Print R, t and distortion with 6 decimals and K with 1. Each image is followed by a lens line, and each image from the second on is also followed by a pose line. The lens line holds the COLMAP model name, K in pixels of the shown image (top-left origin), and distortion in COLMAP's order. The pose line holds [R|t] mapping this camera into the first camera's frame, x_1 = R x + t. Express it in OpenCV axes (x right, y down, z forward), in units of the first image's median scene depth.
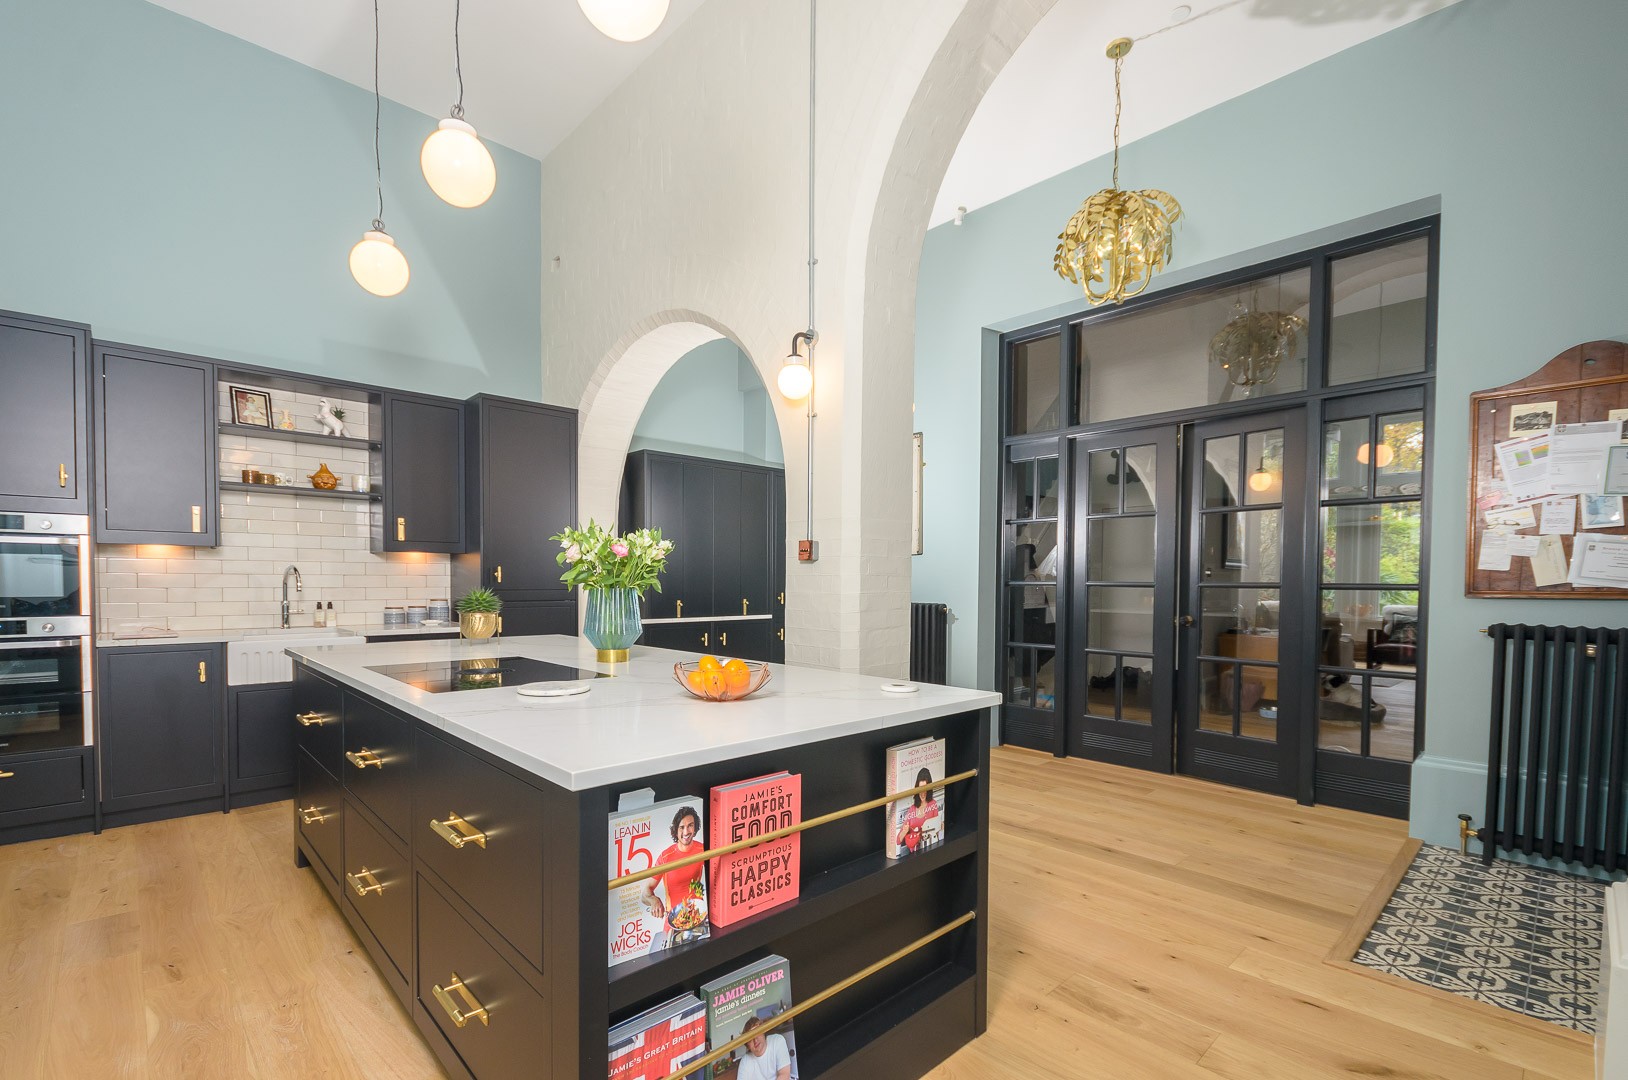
lens RADIAL K [[718.8, 0, 804.7], [0, 718.8, 600.1], [0, 0, 1]] dist [0.000116, 0.000136]
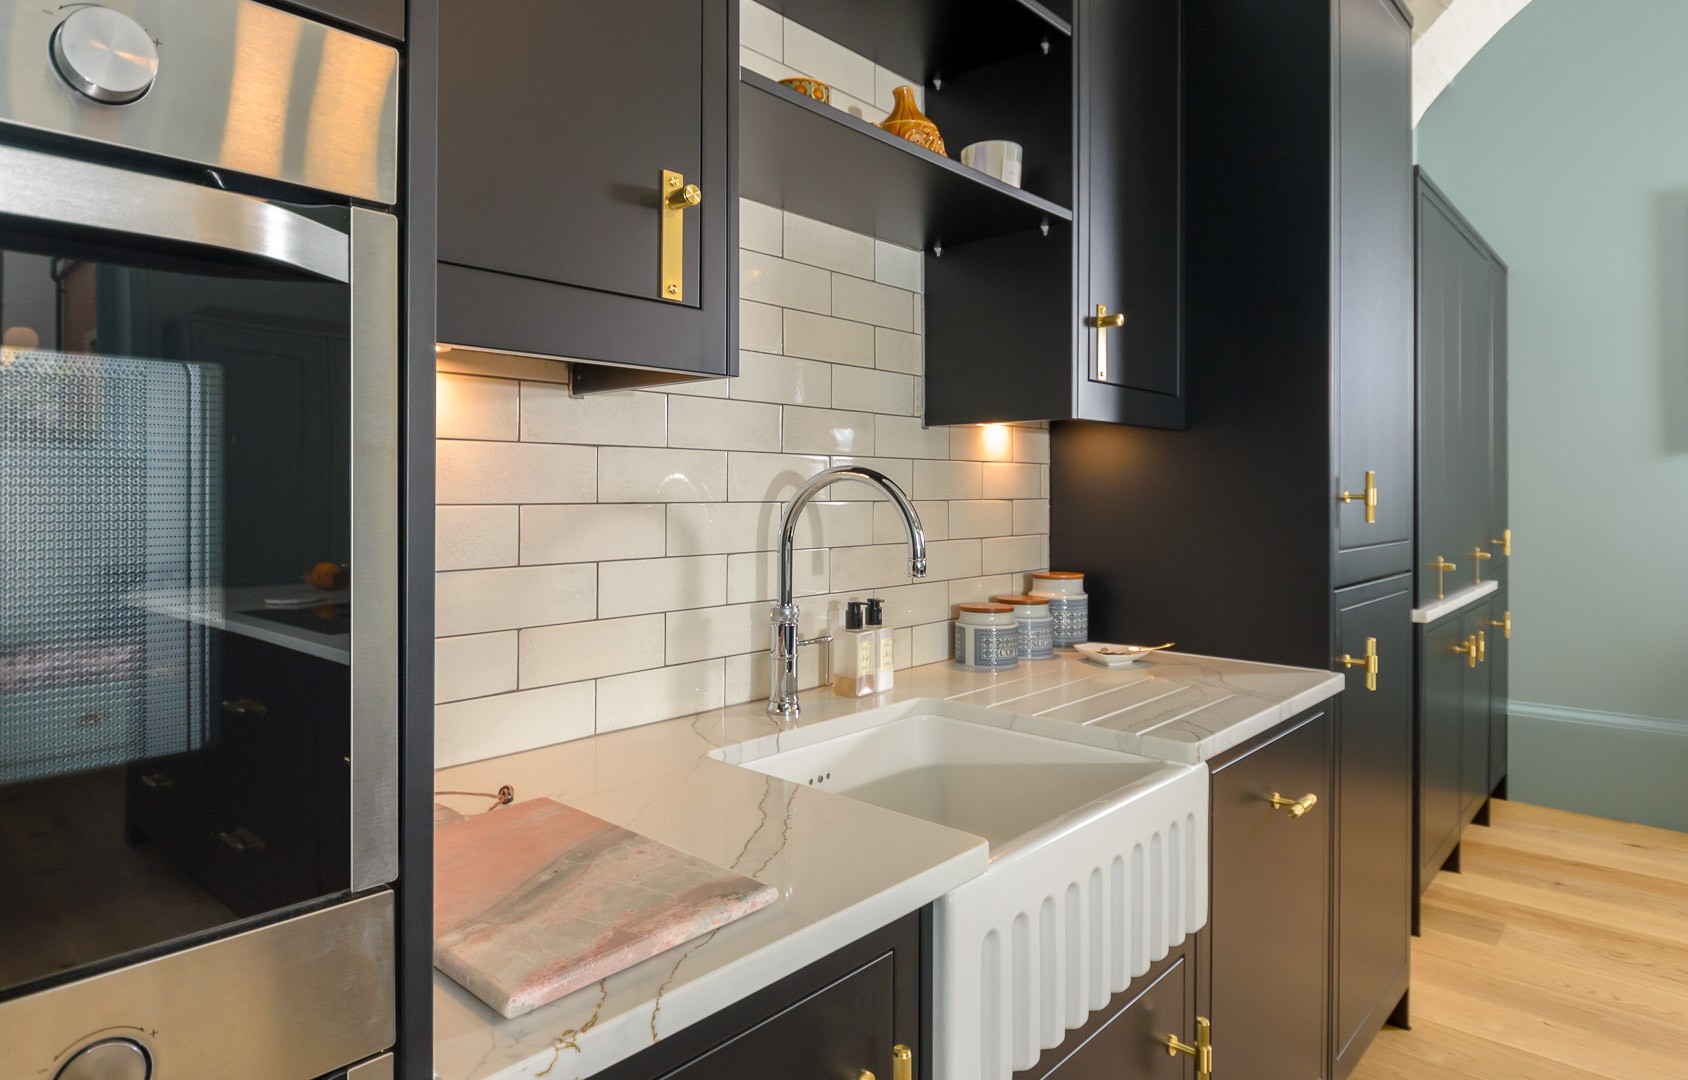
lens RADIAL K [[964.5, 0, 822.0], [0, 964.5, 492.4], [0, 0, 1]] dist [0.032671, -0.001334]
pose [[0.996386, 0.001023, 0.084938, -0.756935], [0.001307, 0.999624, -0.027377, -0.030821], [-0.084934, 0.027389, 0.996010, 0.669811]]
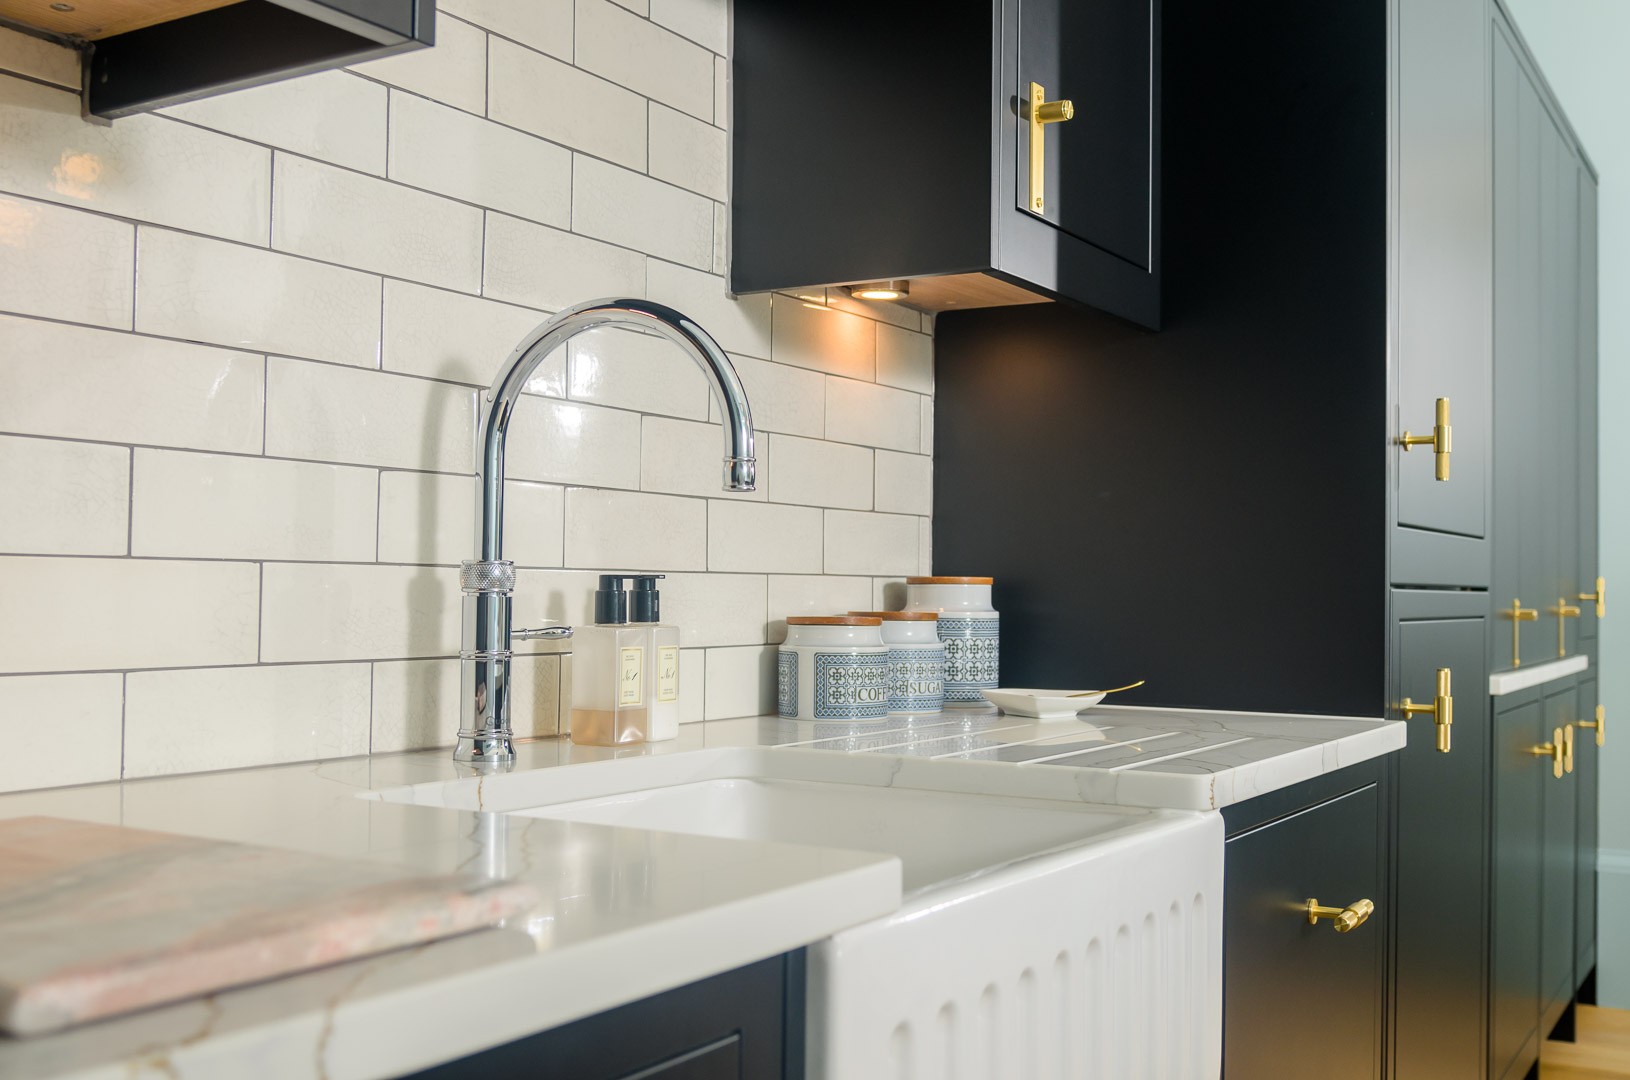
lens RADIAL K [[1690.1, 0, 817.1], [0, 1690.1, 544.1], [0, 0, 1]] dist [0.004172, 0.031261]
pose [[0.962014, 0.014859, 0.272597, -0.769297], [-0.002387, 0.998937, -0.046028, 0.012617], [-0.272991, 0.043629, 0.961027, 0.684000]]
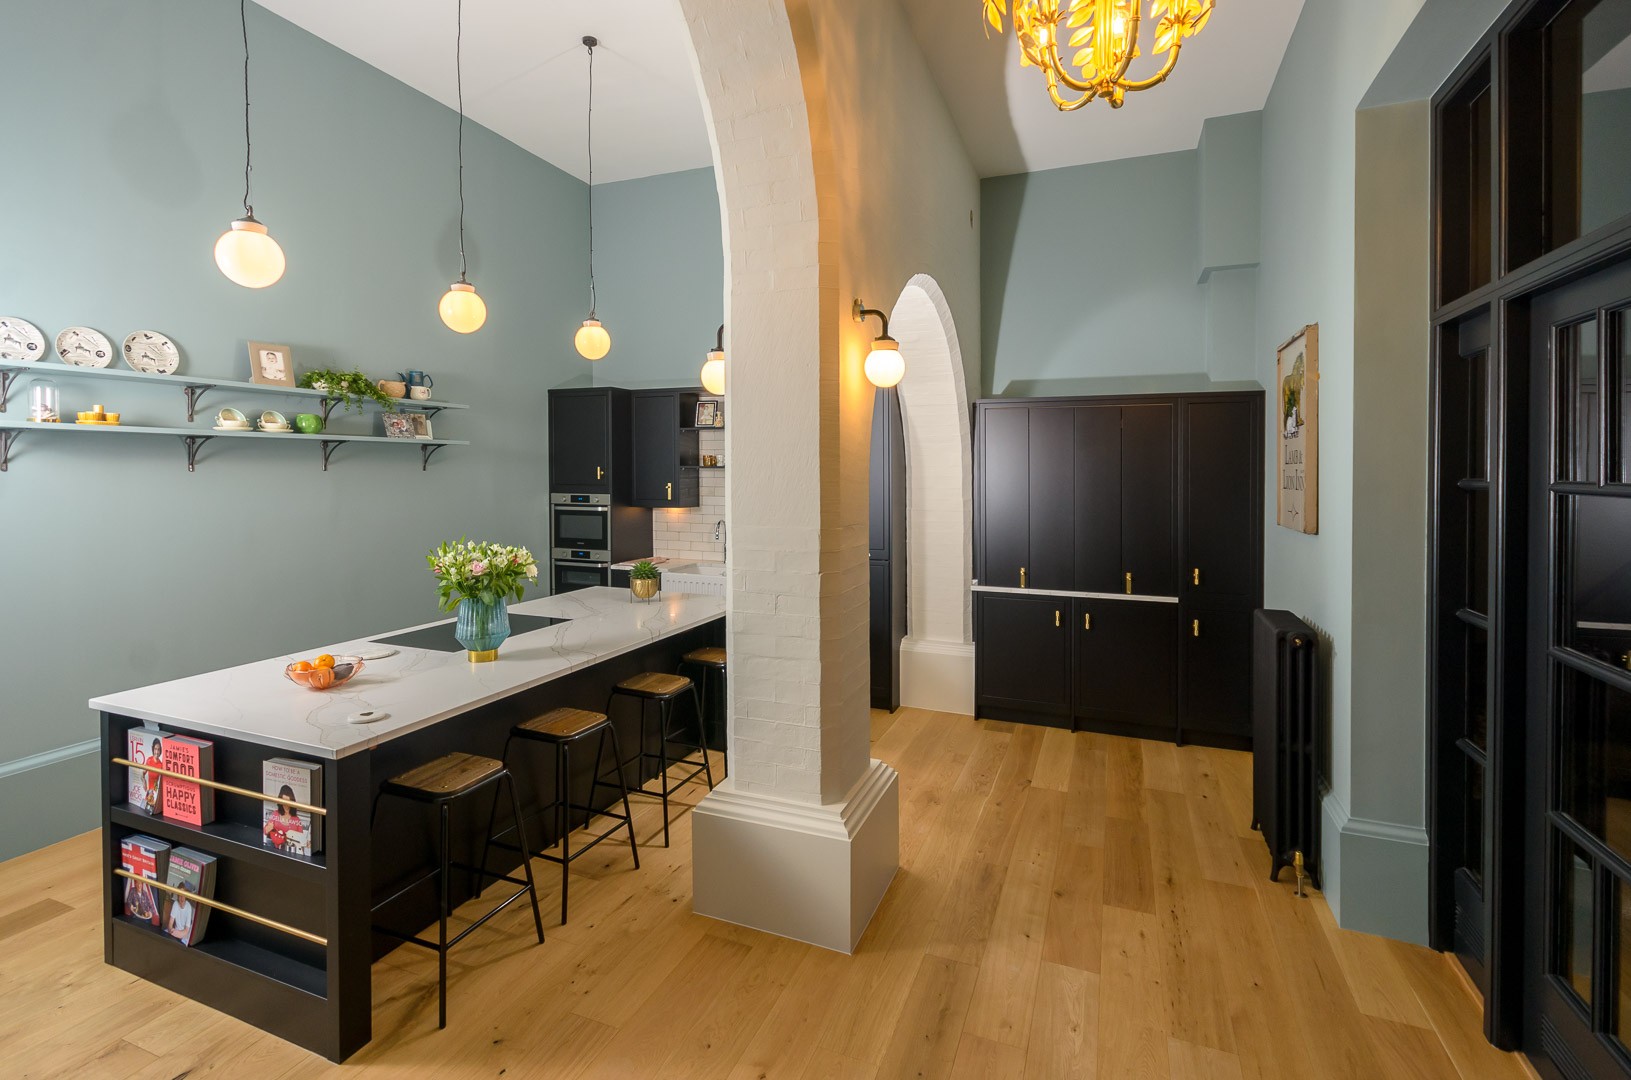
lens RADIAL K [[763.8, 0, 822.1], [0, 763.8, 474.3], [0, 0, 1]] dist [0.000447, 0.000497]
pose [[0.425697, 0.004985, -0.904852, 0.743010], [-0.025307, 0.999659, -0.006398, -0.134649], [0.904512, 0.025623, 0.425678, 0.538064]]
